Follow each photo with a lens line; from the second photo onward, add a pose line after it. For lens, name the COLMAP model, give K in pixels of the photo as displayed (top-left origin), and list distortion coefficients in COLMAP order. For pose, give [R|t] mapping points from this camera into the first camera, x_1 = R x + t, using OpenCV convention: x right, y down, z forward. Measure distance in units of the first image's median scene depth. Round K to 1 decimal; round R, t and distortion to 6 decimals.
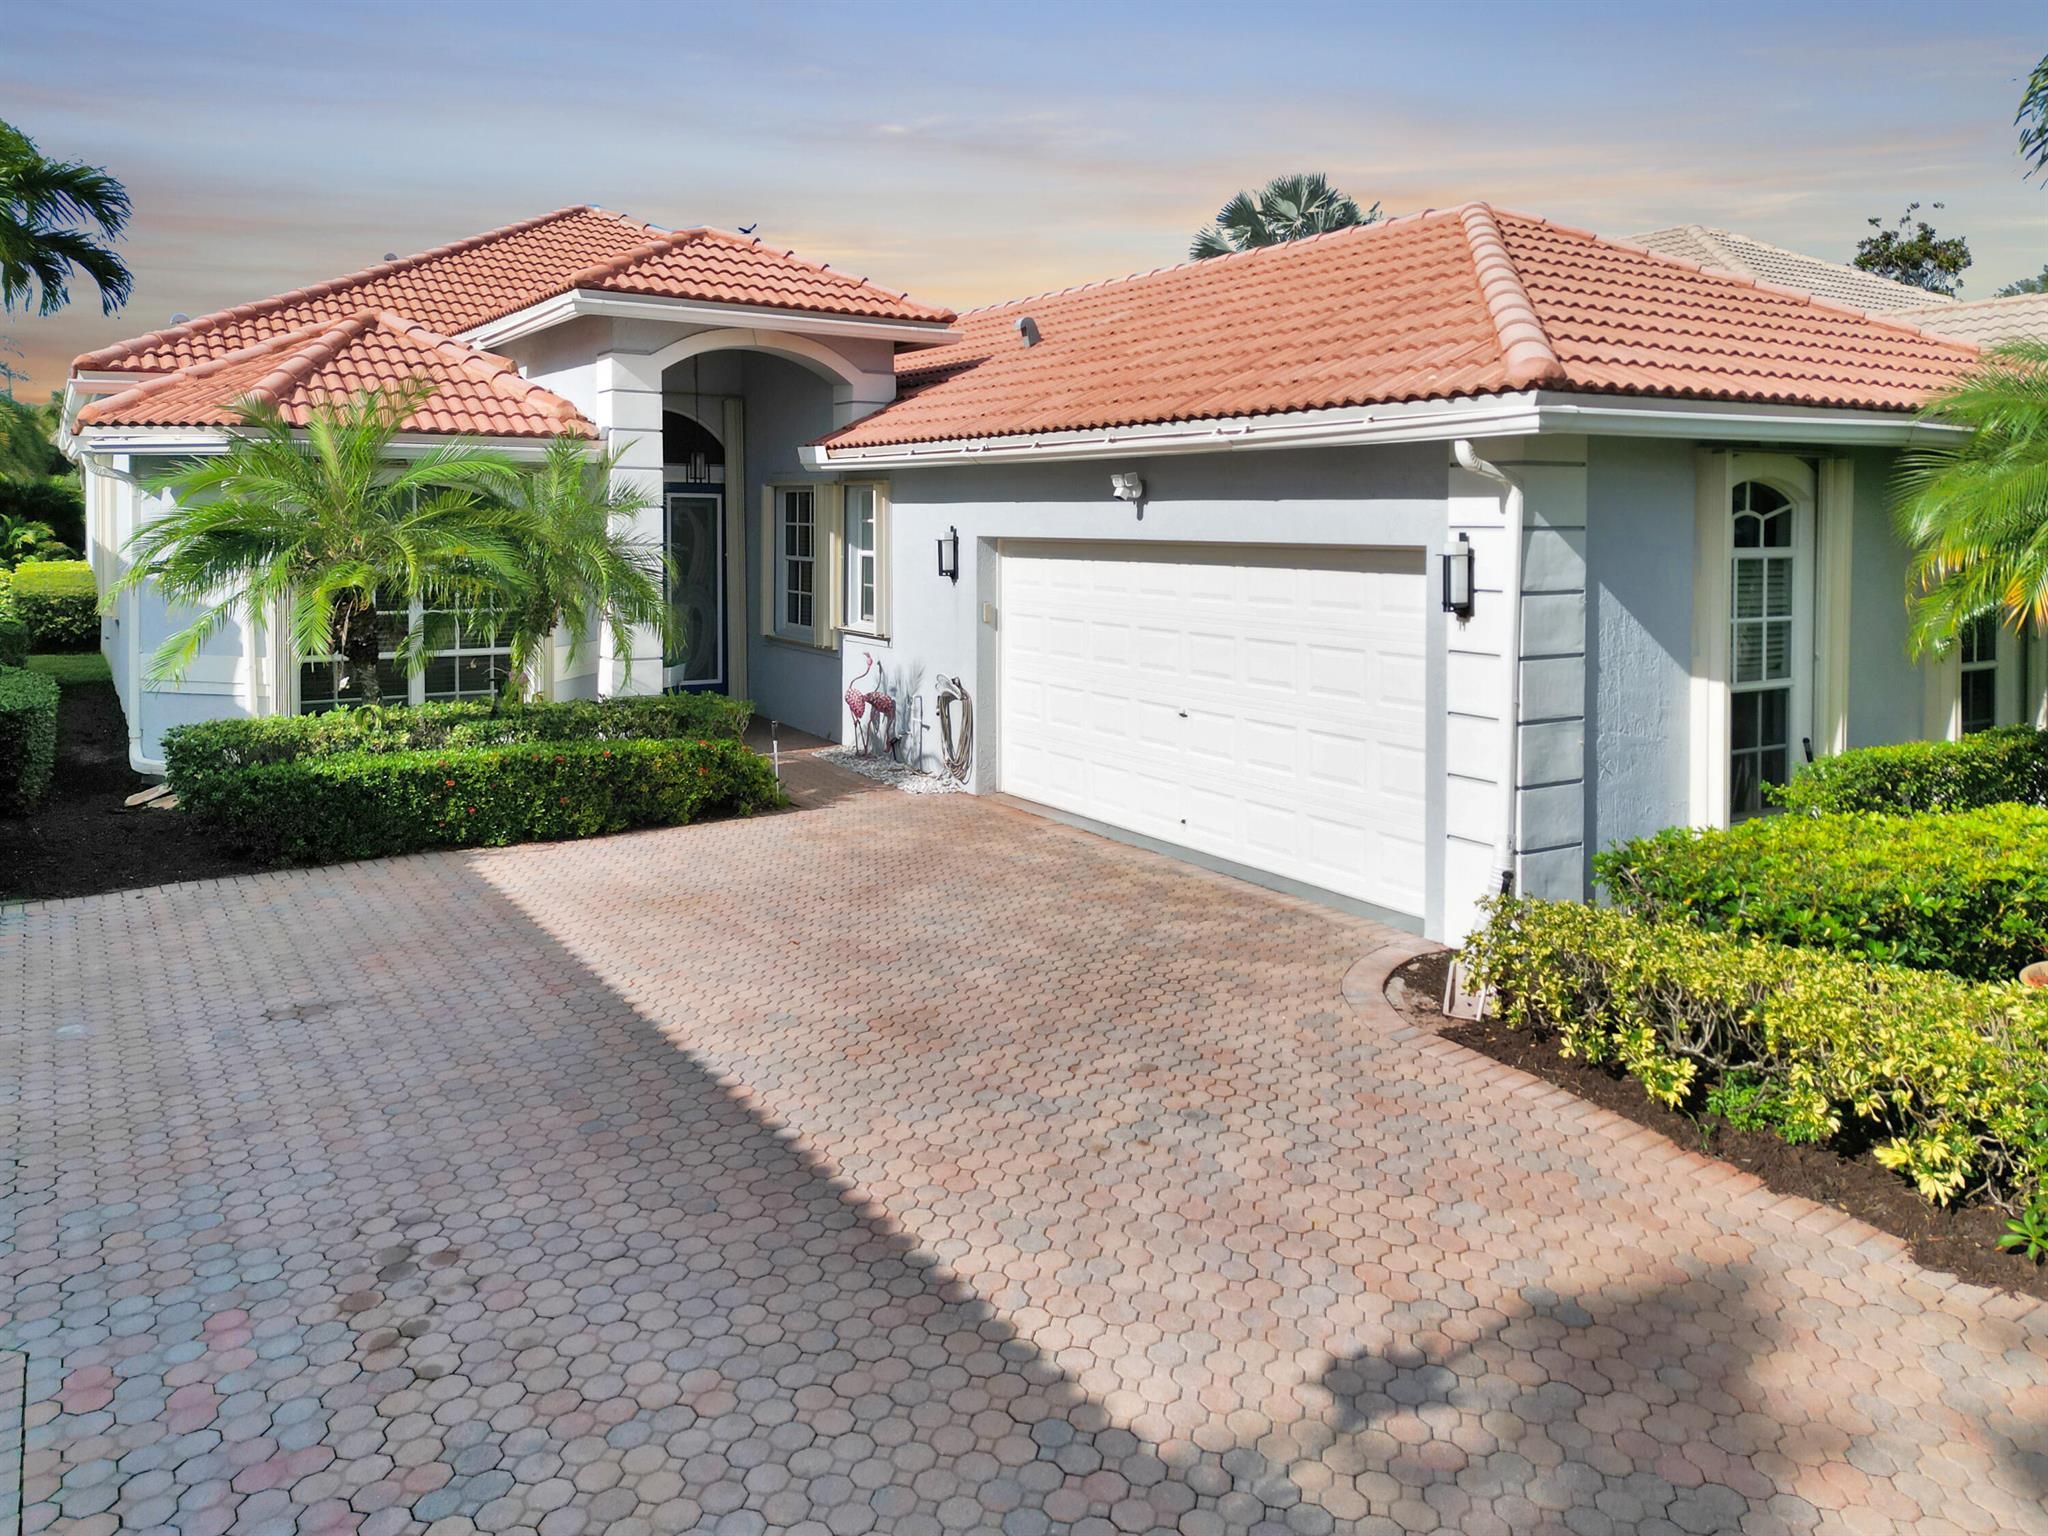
lens RADIAL K [[1479.2, 0, 1008.0], [0, 1479.2, 536.8], [0, 0, 1]] dist [0.034941, -0.026807]
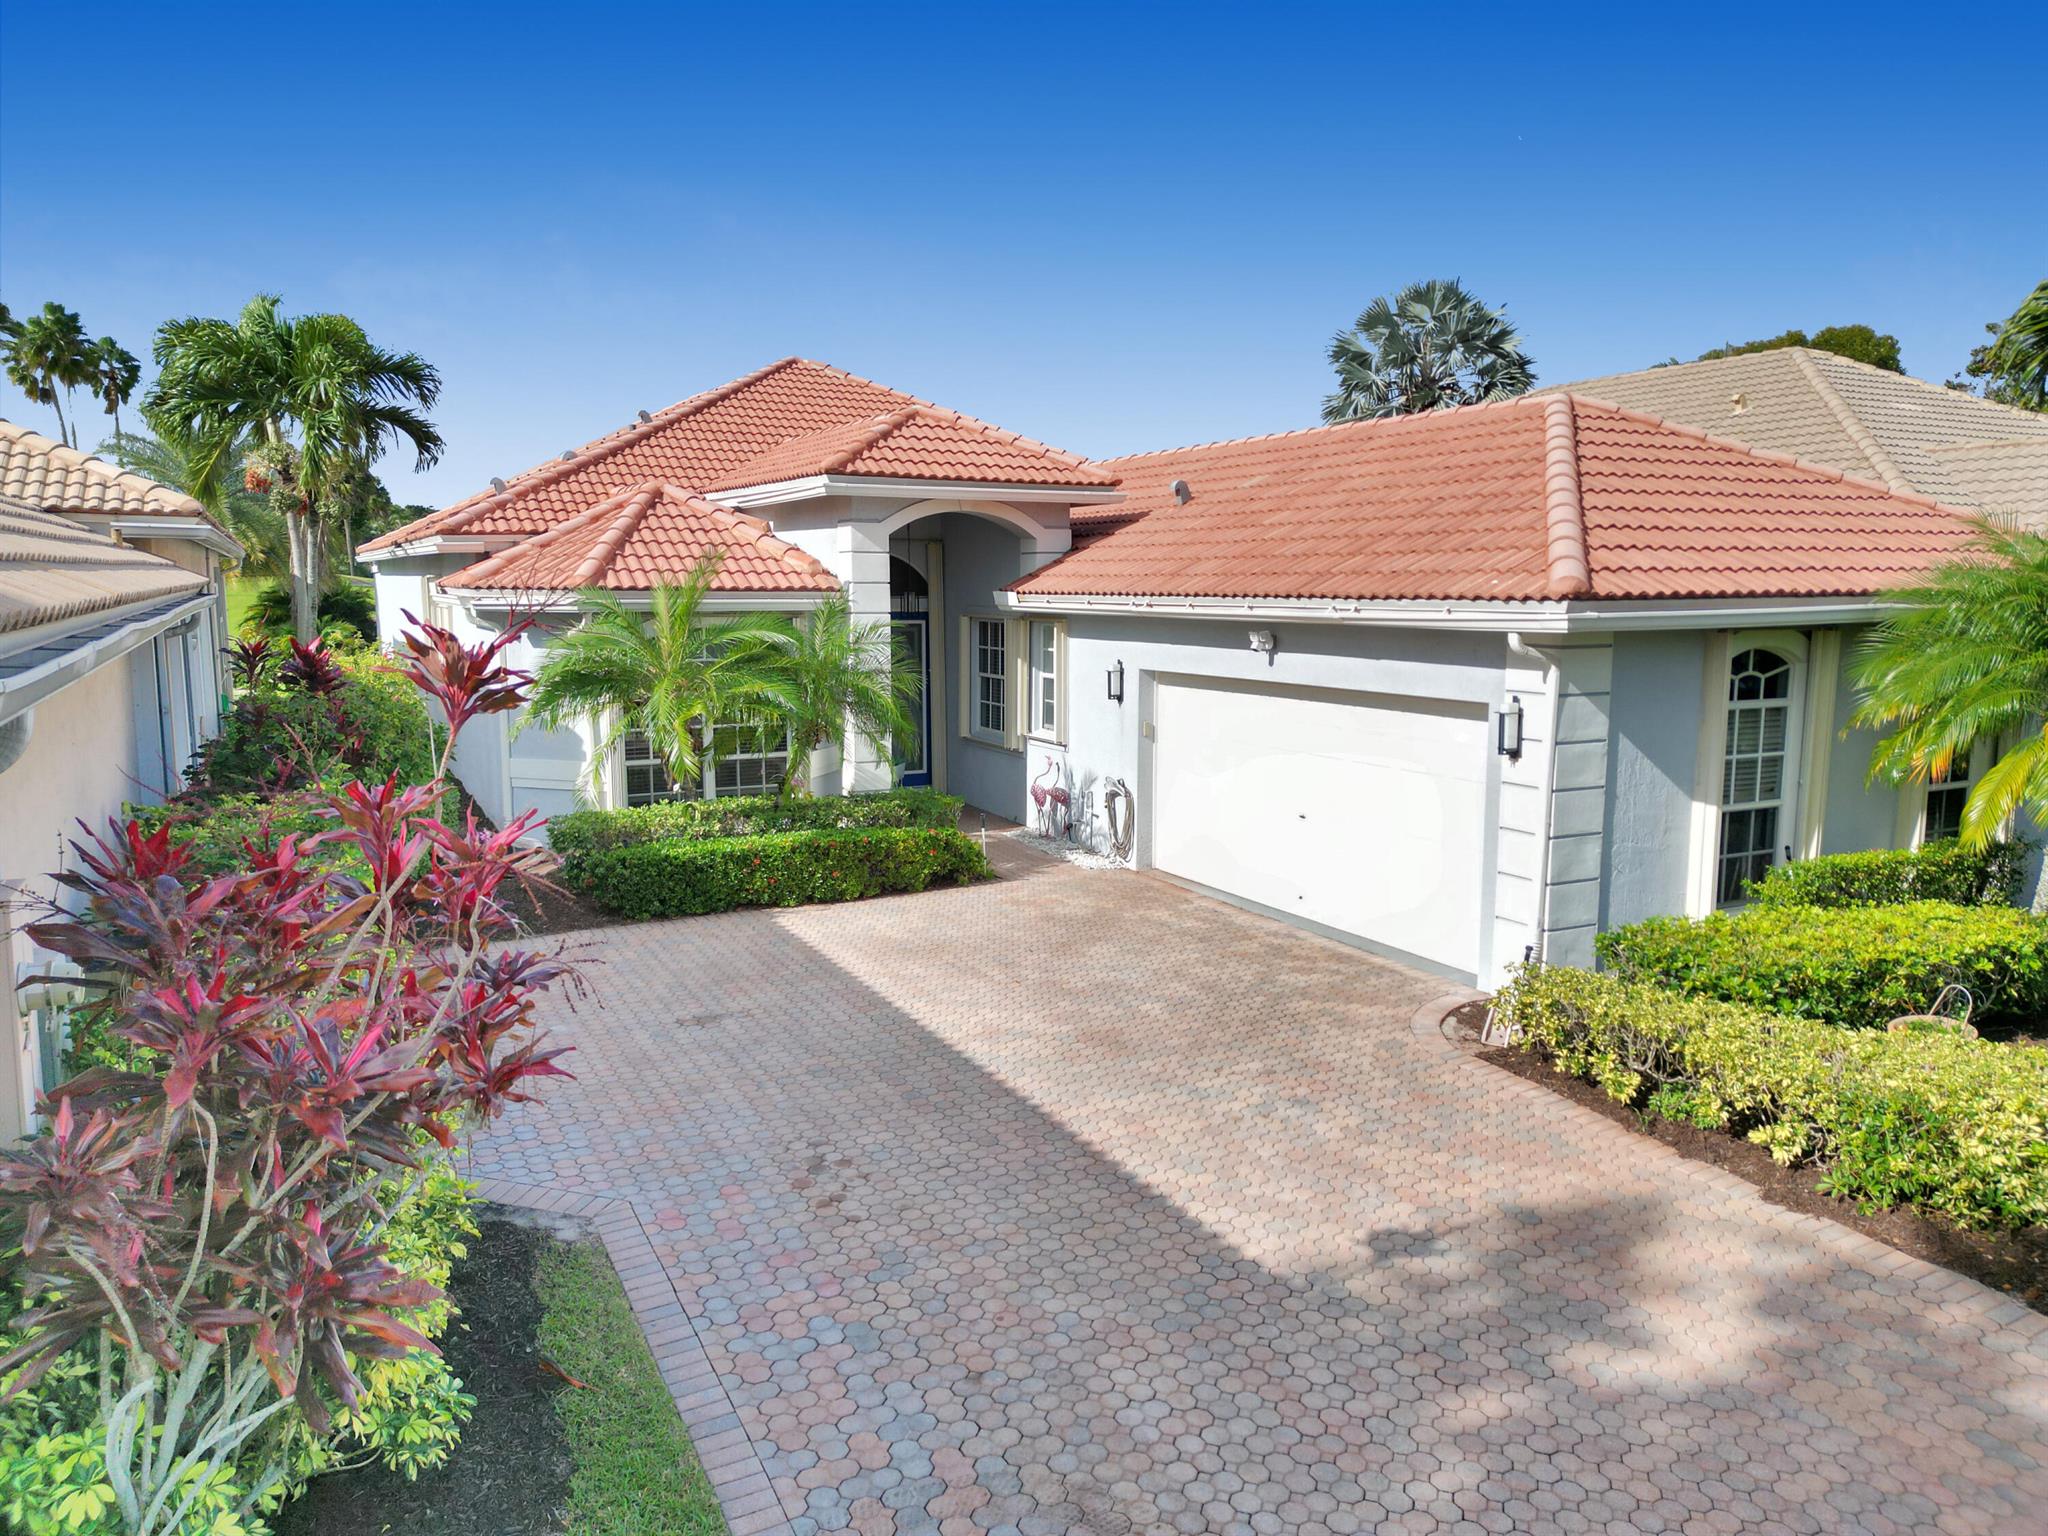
lens RADIAL K [[1412.1, 0, 1024.0], [0, 1412.1, 768.0], [0, 0, 1]] dist [0.070571, -0.080717]
pose [[0.996487, 0.008430, -0.083323, -0.025291], [0.001568, 0.992868, 0.119206, -0.083964], [0.083734, -0.118918, 0.989367, -0.288385]]
